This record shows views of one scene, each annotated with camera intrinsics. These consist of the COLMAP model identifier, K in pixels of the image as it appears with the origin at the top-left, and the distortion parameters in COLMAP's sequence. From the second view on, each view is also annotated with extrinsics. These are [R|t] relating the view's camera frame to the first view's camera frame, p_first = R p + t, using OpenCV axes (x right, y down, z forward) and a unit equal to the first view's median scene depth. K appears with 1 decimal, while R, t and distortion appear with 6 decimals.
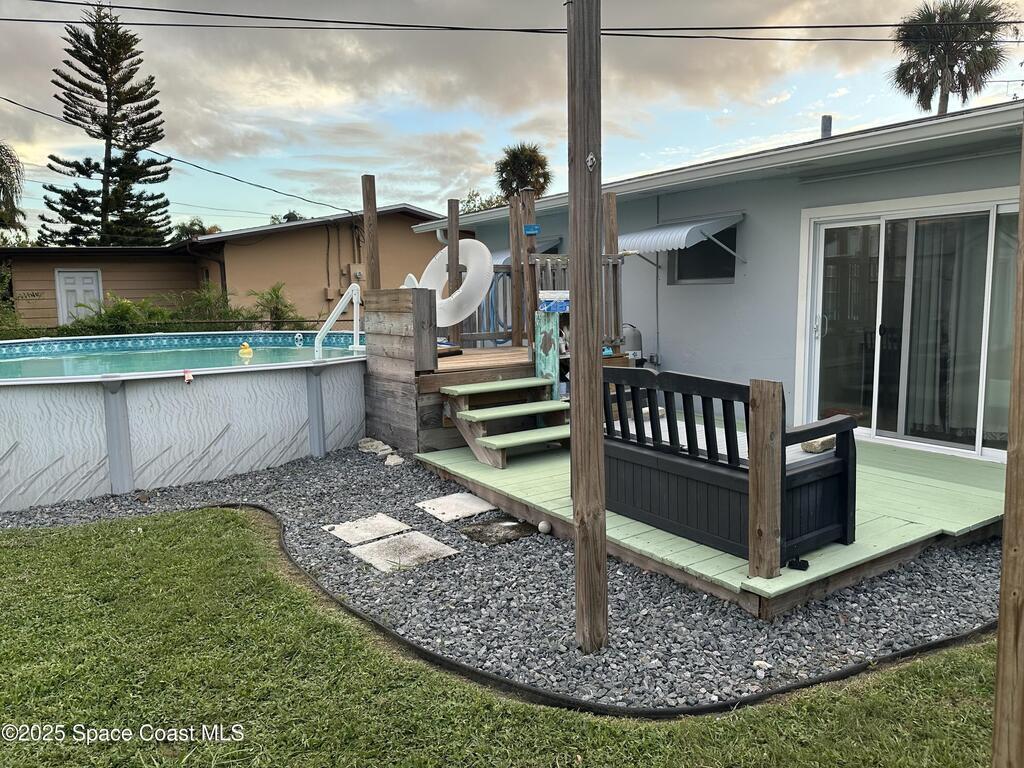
lens RADIAL K [[715.0, 0, 512.1], [0, 715.0, 380.8], [0, 0, 1]] dist [0.062975, -0.069598]
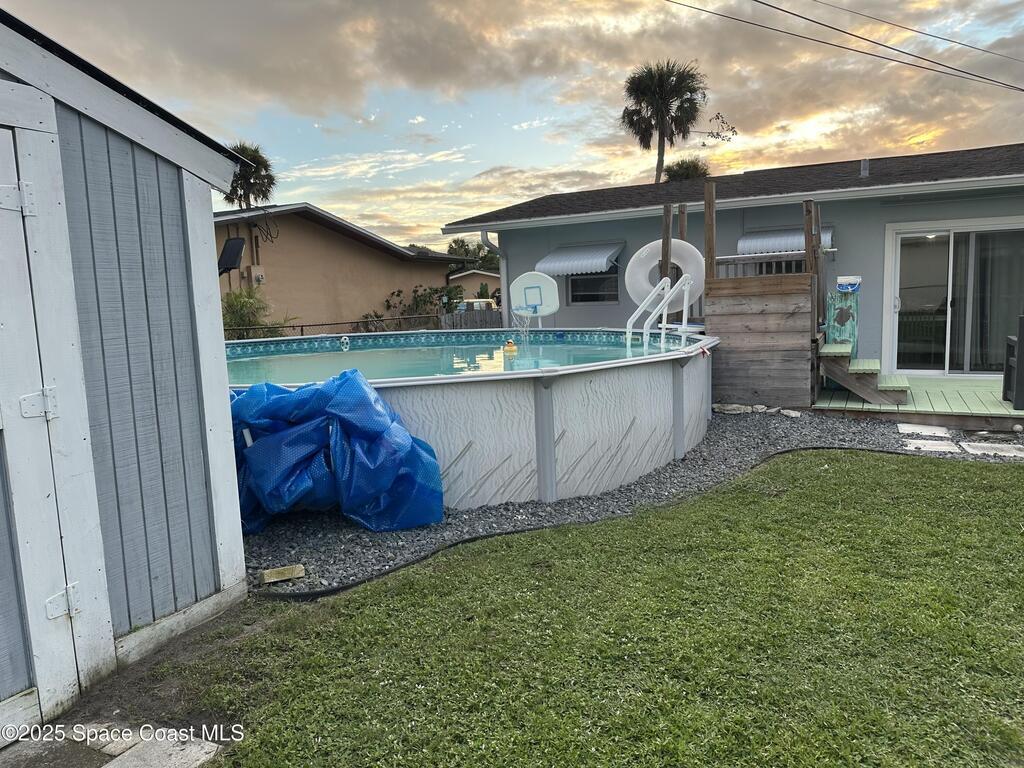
lens RADIAL K [[715.0, 0, 508.6], [0, 715.0, 375.6], [0, 0, 1]] dist [0.062975, -0.069598]
pose [[0.870156, -0.069286, 0.487881, -1.078274], [0.079320, 0.996849, 0.000097, 0.006341], [-0.486350, 0.038614, 0.872910, 0.125343]]
